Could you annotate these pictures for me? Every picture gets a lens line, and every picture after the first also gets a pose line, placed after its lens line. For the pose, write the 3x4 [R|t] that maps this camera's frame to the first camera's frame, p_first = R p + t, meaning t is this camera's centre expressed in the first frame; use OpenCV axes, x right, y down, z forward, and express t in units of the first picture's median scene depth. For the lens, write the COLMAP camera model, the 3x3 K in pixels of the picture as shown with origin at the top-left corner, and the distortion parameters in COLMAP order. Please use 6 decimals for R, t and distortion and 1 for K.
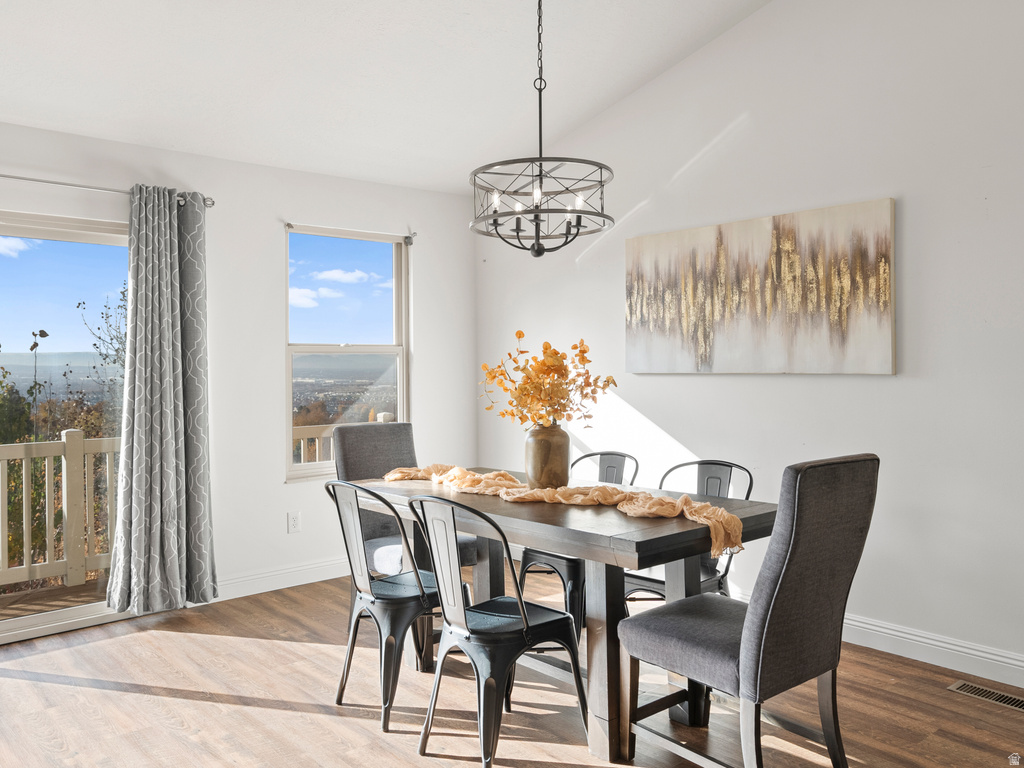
lens RADIAL K [[830.2, 0, 508.6], [0, 830.2, 373.6], [0, 0, 1]] dist [-0.007365, 0.002172]
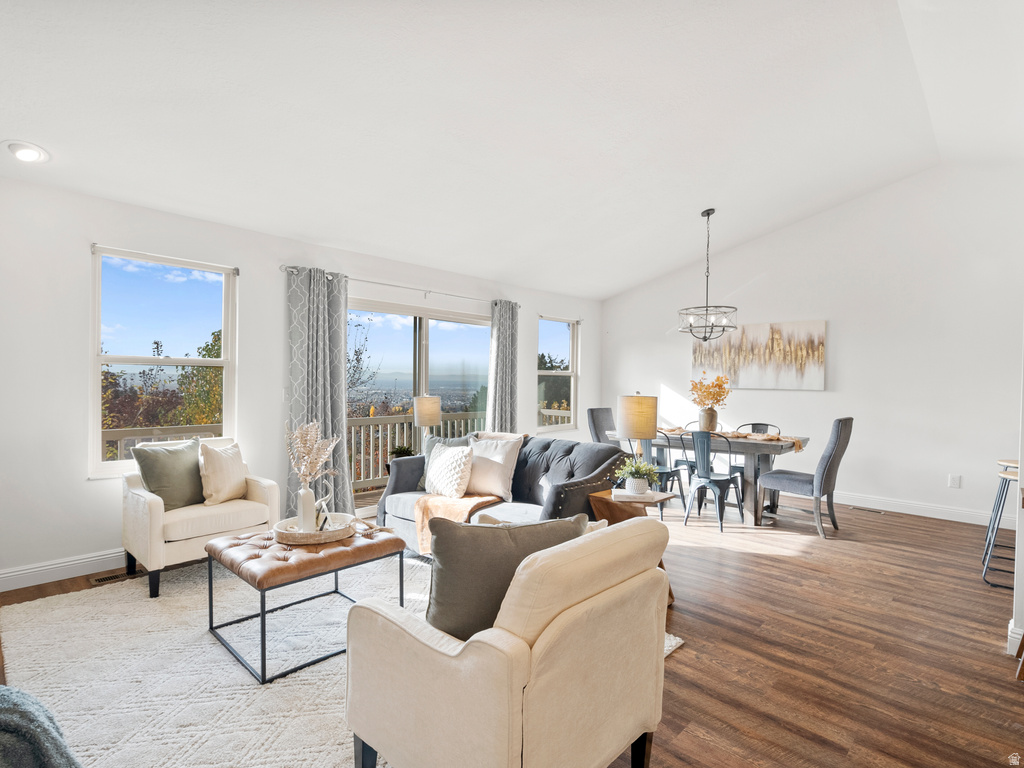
lens RADIAL K [[531.7, 0, 516.0], [0, 531.7, 388.0], [0, 0, 1]] dist [-0.001734, 0.003640]
pose [[0.993864, 0.017653, 0.109194, -0.563086], [-0.018593, 0.999798, 0.007601, -0.000546], [-0.109037, -0.009585, 0.993991, -0.445282]]
